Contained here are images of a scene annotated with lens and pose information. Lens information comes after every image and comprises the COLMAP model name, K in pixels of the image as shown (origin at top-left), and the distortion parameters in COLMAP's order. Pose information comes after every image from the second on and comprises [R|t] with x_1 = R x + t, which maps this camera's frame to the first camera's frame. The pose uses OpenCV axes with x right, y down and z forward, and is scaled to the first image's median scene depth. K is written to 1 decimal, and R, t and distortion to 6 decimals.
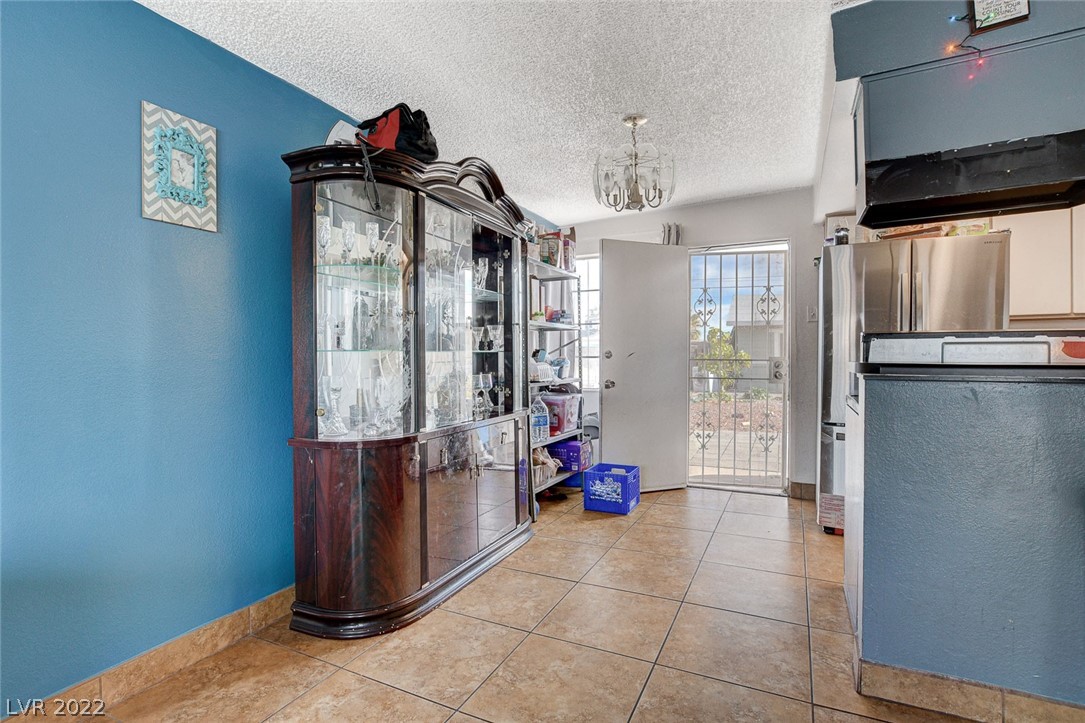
lens RADIAL K [[515.5, 0, 537.7], [0, 515.5, 360.9], [0, 0, 1]] dist [-0.026514, 0.004322]
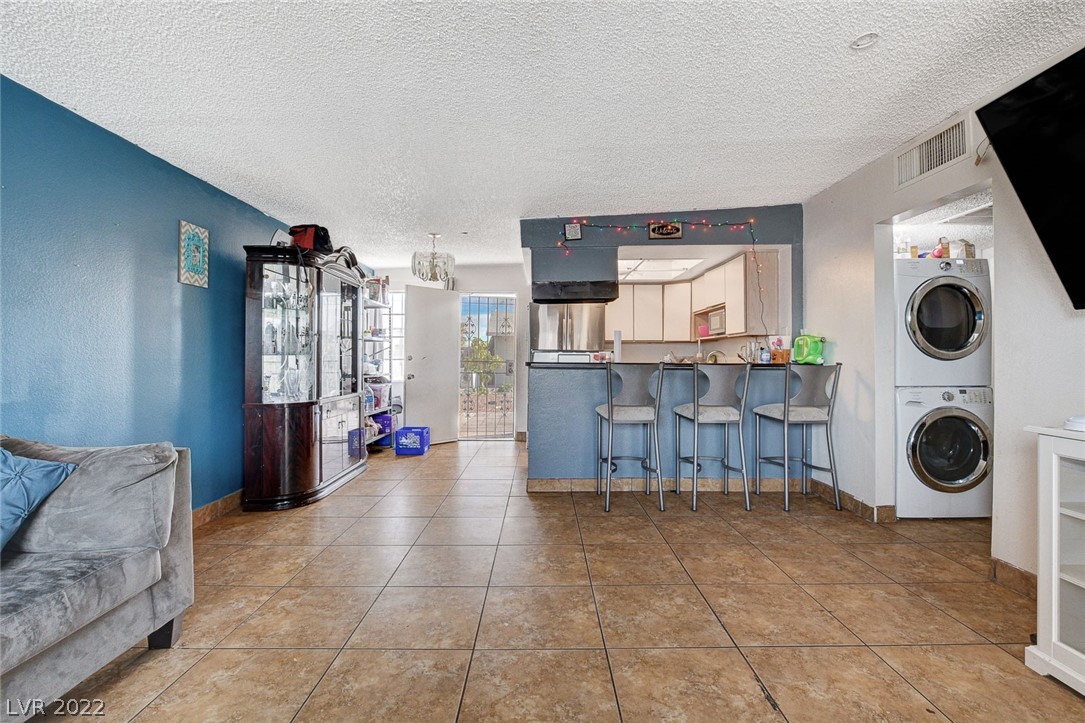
lens RADIAL K [[471.9, 0, 541.6], [0, 471.9, 356.3], [0, 0, 1]] dist [-0.025196, 0.004820]
pose [[0.893775, 0.010225, 0.448400, -0.269570], [-0.003310, 0.999863, -0.016202, 0.009266], [-0.448504, 0.012997, 0.893686, -0.849678]]
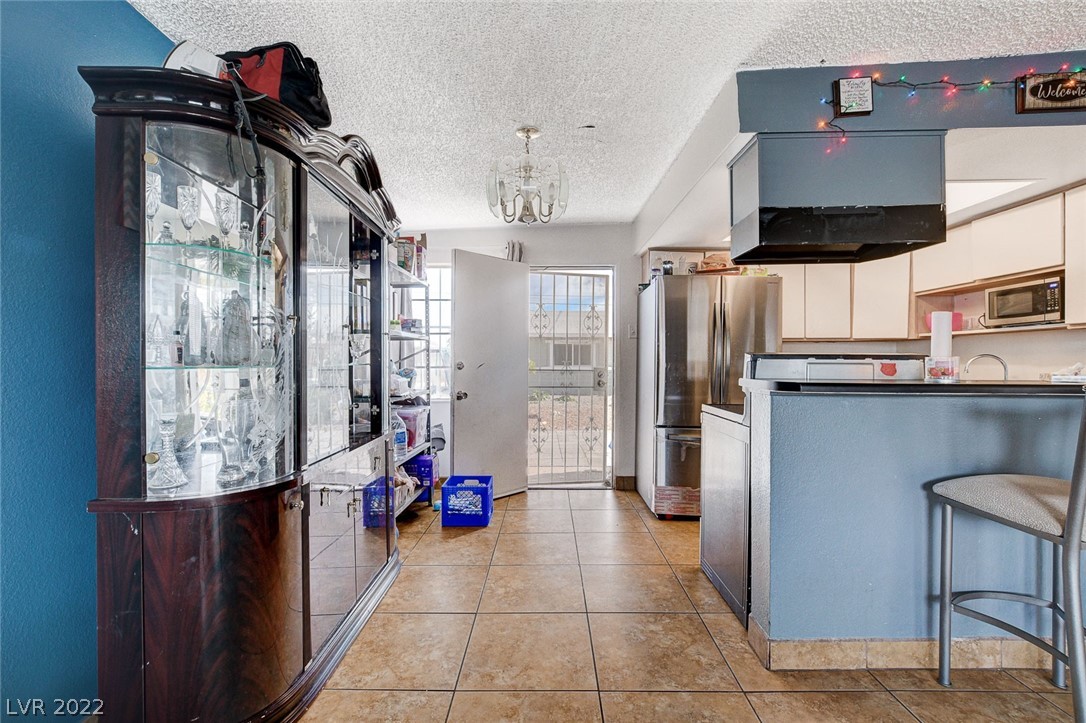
lens RADIAL K [[472.3, 0, 544.1], [0, 472.3, 364.1], [0, 0, 1]] dist [-0.025196, 0.004820]
pose [[0.899861, 0.002972, 0.436167, -0.205021], [-0.001210, 0.999990, -0.004319, -0.020833], [-0.436175, 0.003359, 0.899855, 0.196541]]
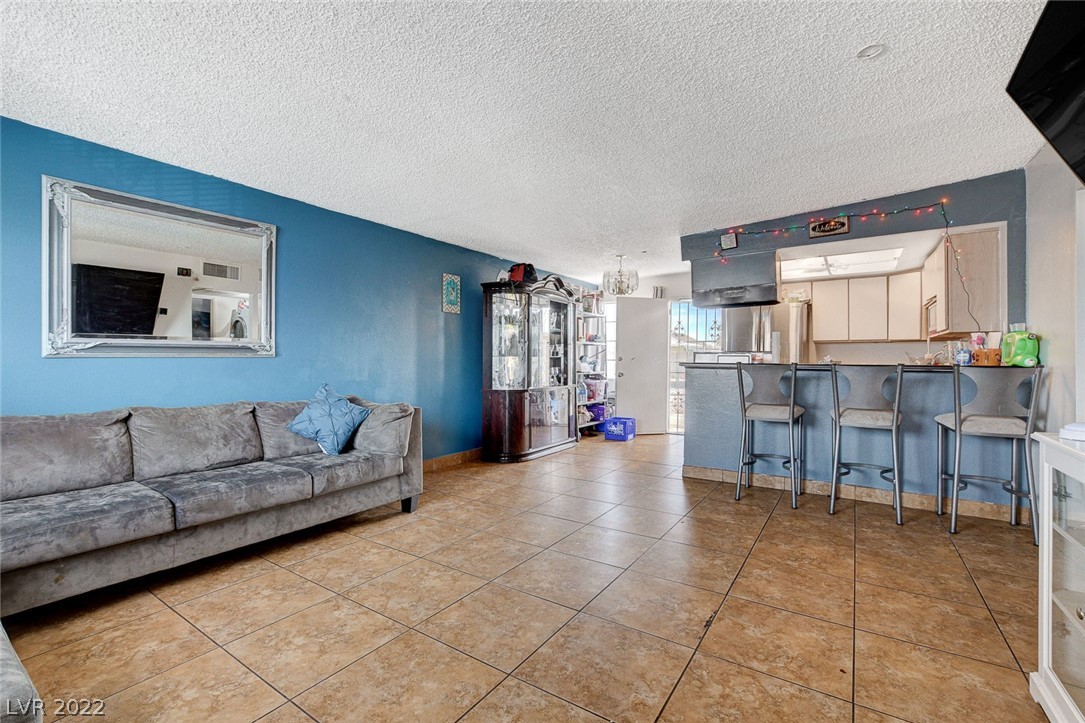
lens RADIAL K [[471.9, 0, 541.9], [0, 471.9, 359.5], [0, 0, 1]] dist [-0.025196, 0.004820]
pose [[0.992231, 0.010265, -0.123982, 0.120086], [-0.011276, 0.999909, -0.007456, 0.012012], [0.123894, 0.008796, 0.992257, -1.296703]]
